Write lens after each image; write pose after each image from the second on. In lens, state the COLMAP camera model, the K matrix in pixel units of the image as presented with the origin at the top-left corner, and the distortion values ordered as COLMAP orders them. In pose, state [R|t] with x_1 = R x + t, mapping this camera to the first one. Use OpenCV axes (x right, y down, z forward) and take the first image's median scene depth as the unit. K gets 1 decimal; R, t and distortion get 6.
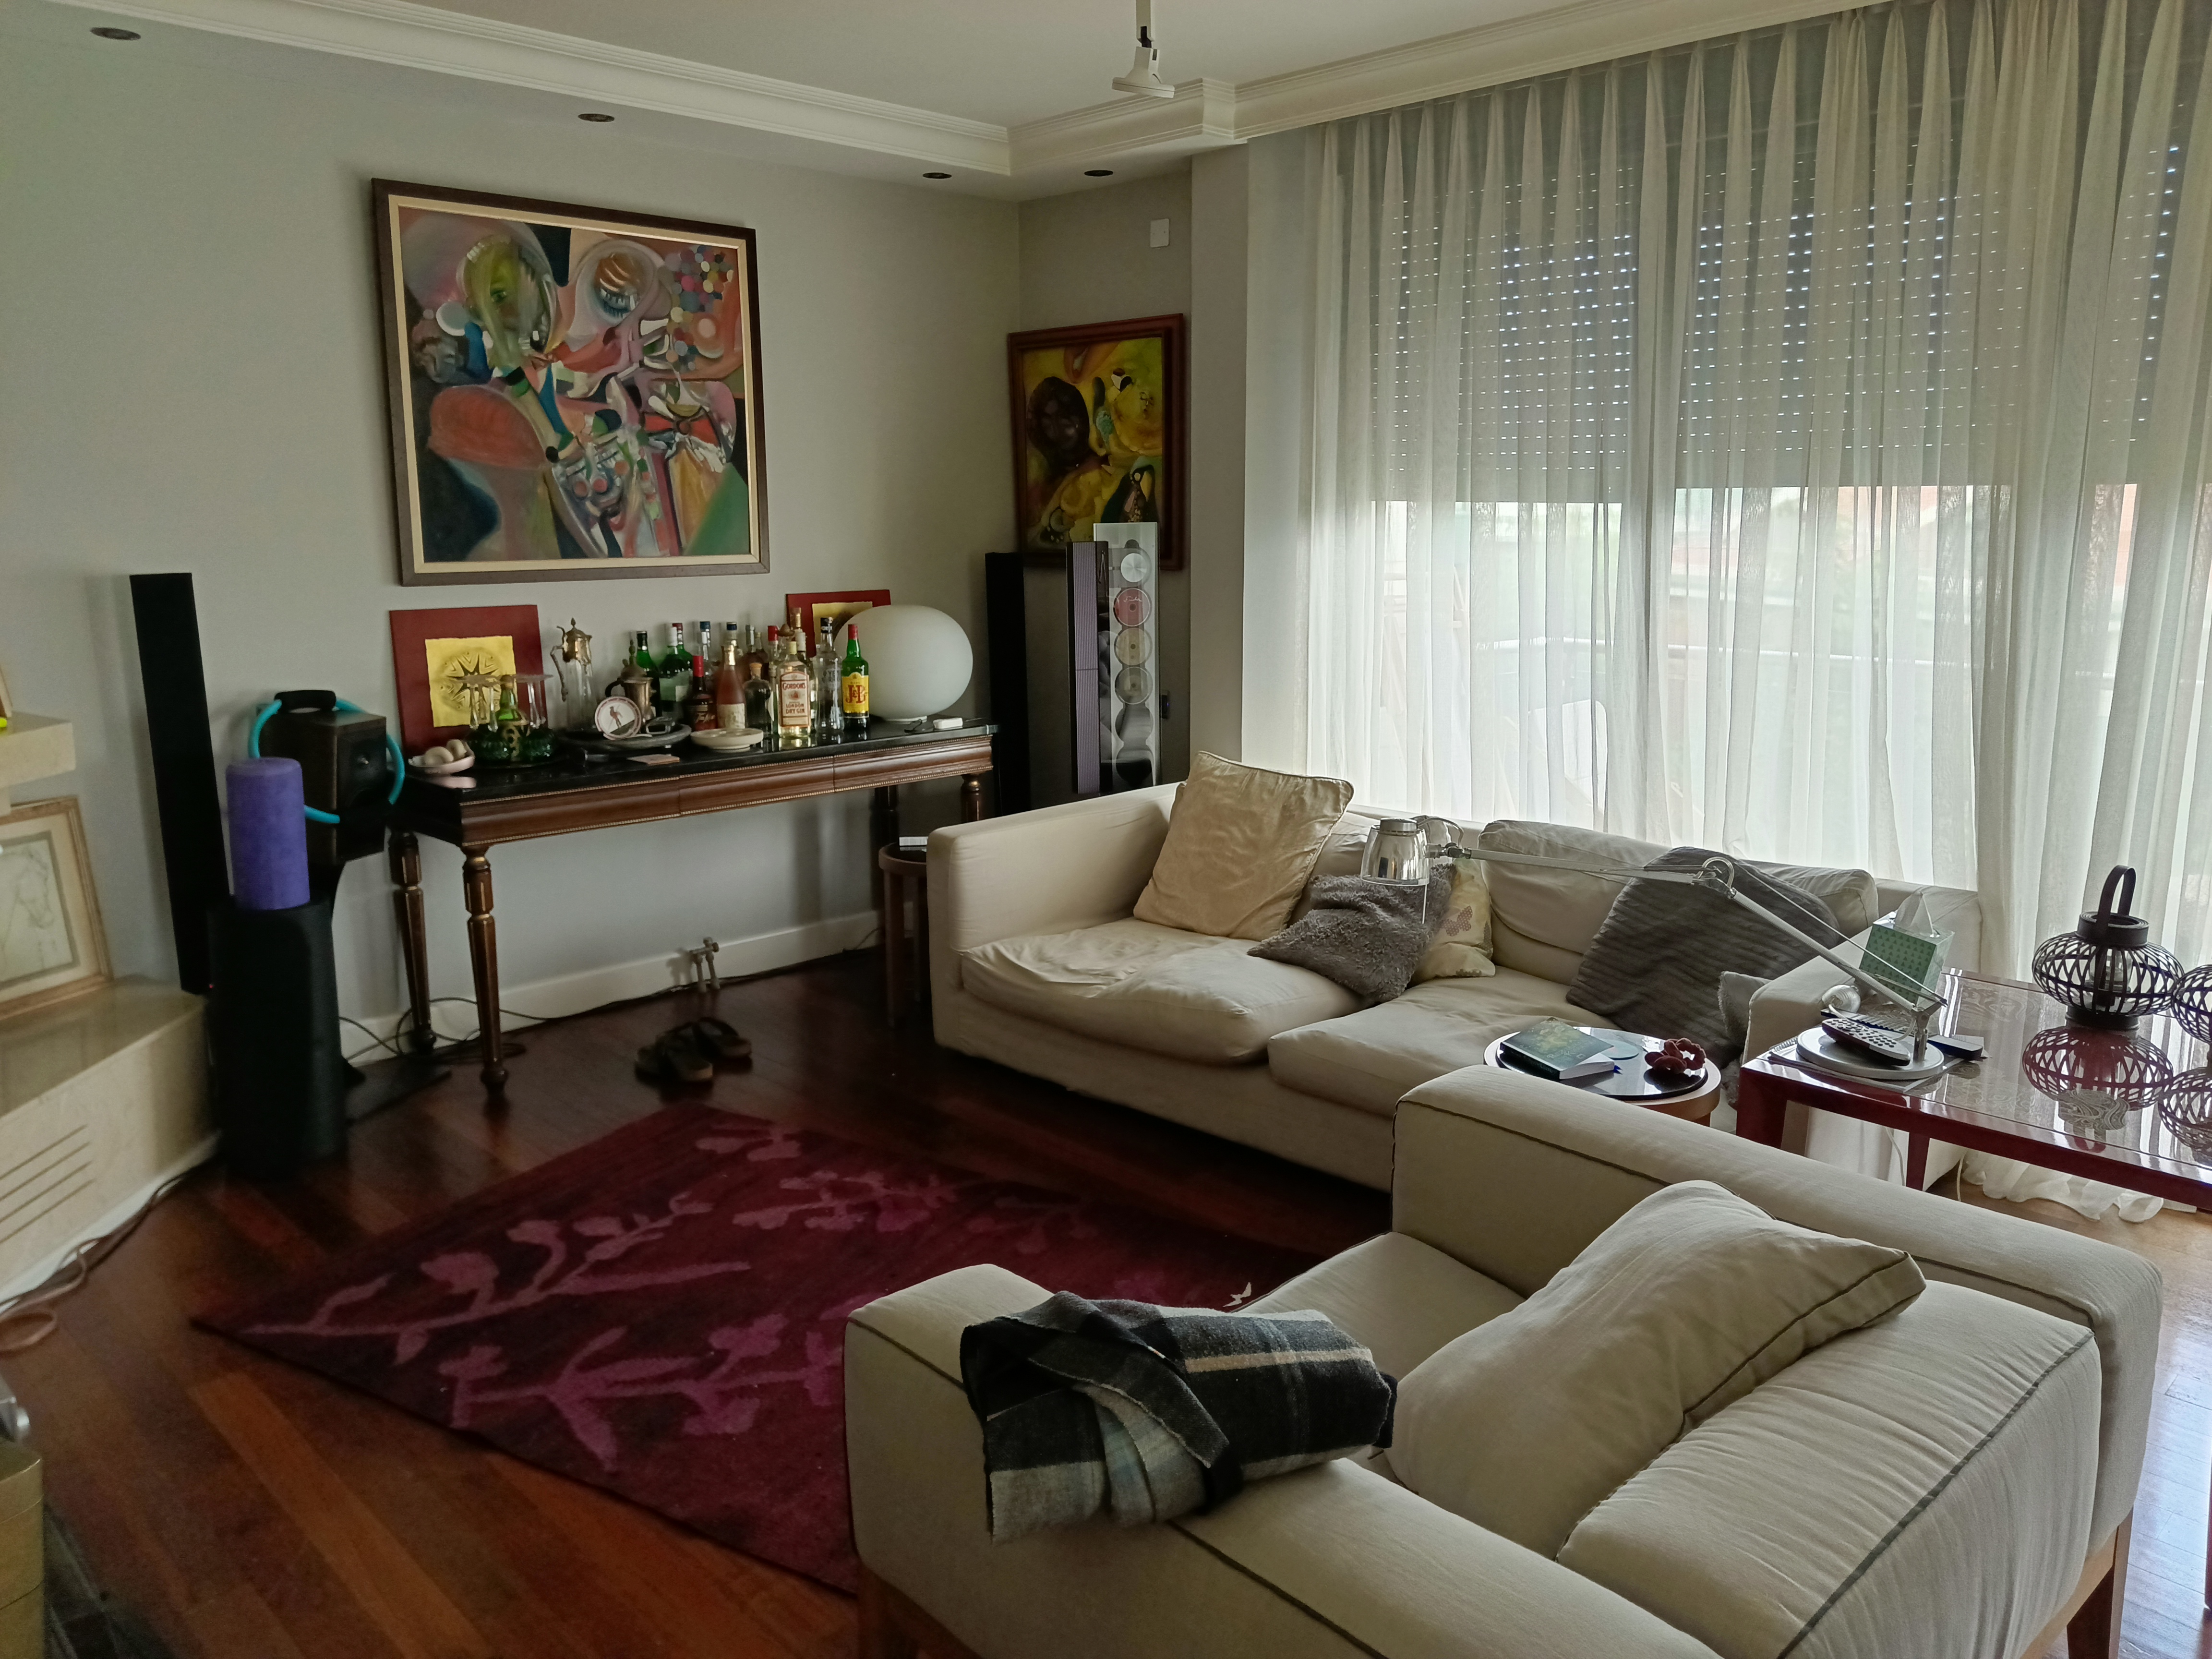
lens RADIAL K [[1620.1, 0, 1097.5], [0, 1620.1, 809.7], [0, 0, 1]] dist [0.032291, -0.024677]
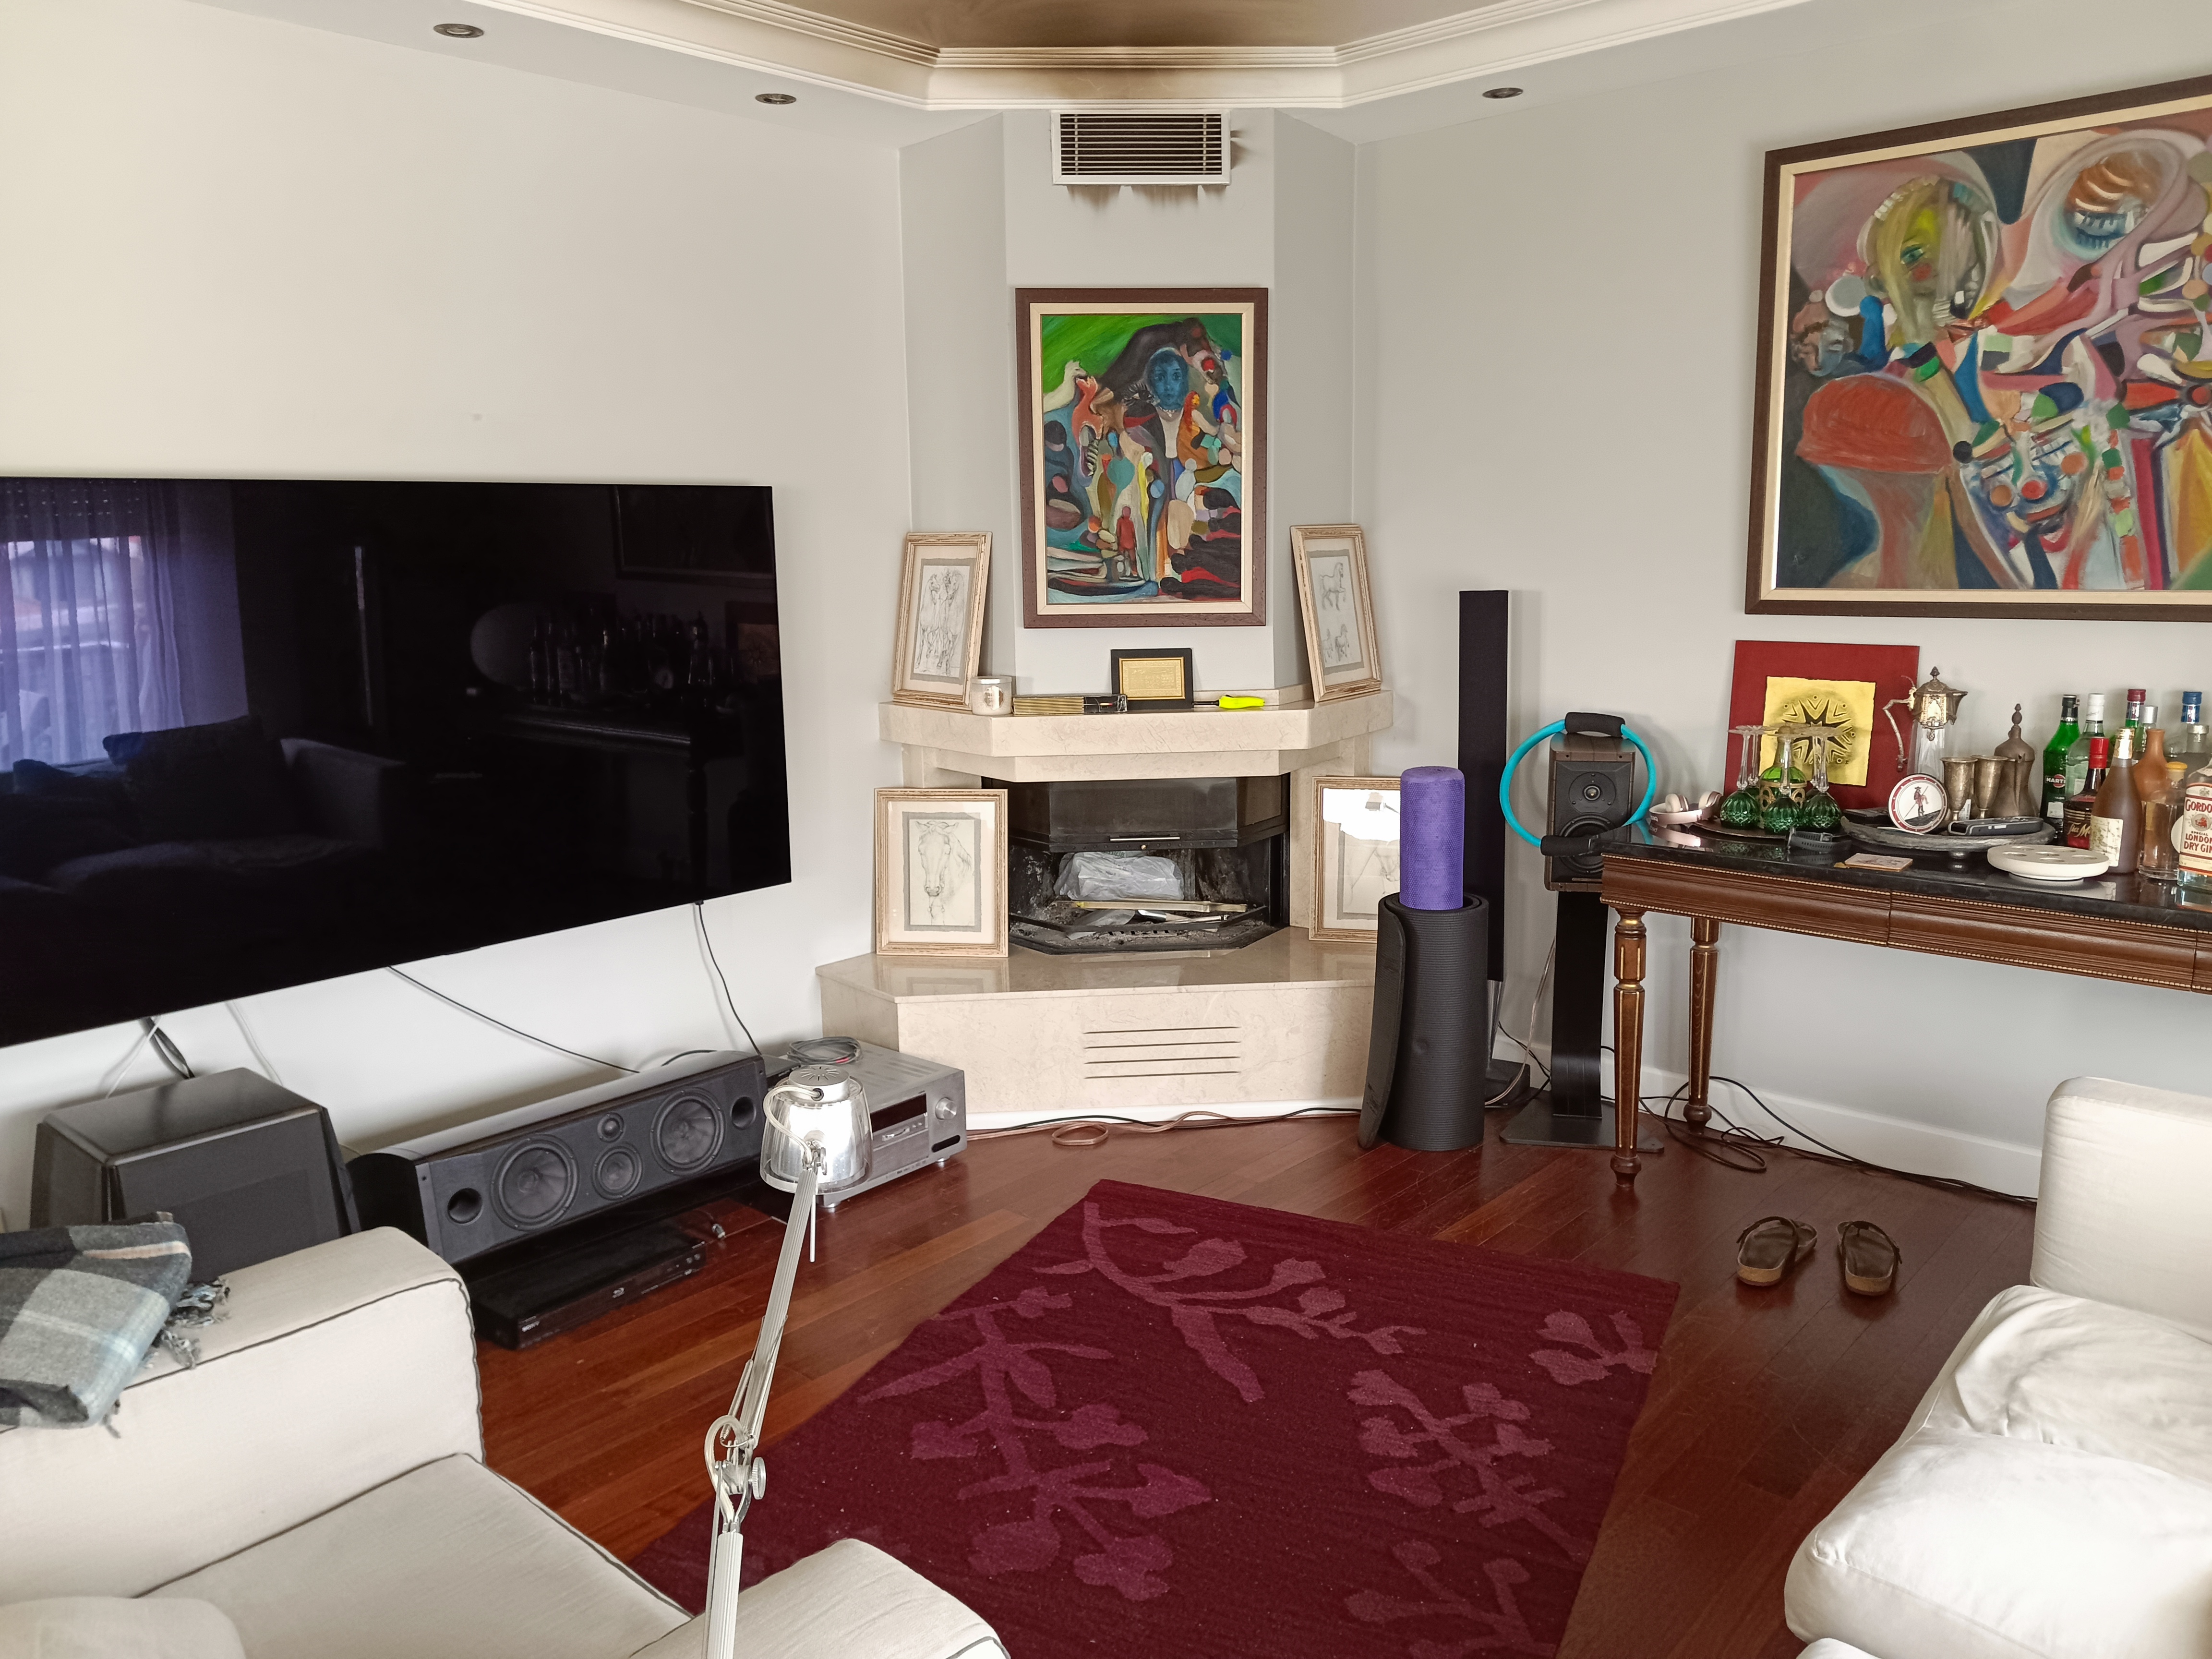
lens RADIAL K [[1620.1, 0, 1109.5], [0, 1620.1, 823.9], [0, 0, 1]] dist [0.032291, -0.024677]
pose [[0.066848, 0.184105, -0.980631, 0.418519], [-0.162713, 0.971684, 0.171333, -0.115441], [0.984406, 0.148108, 0.094911, 0.561335]]
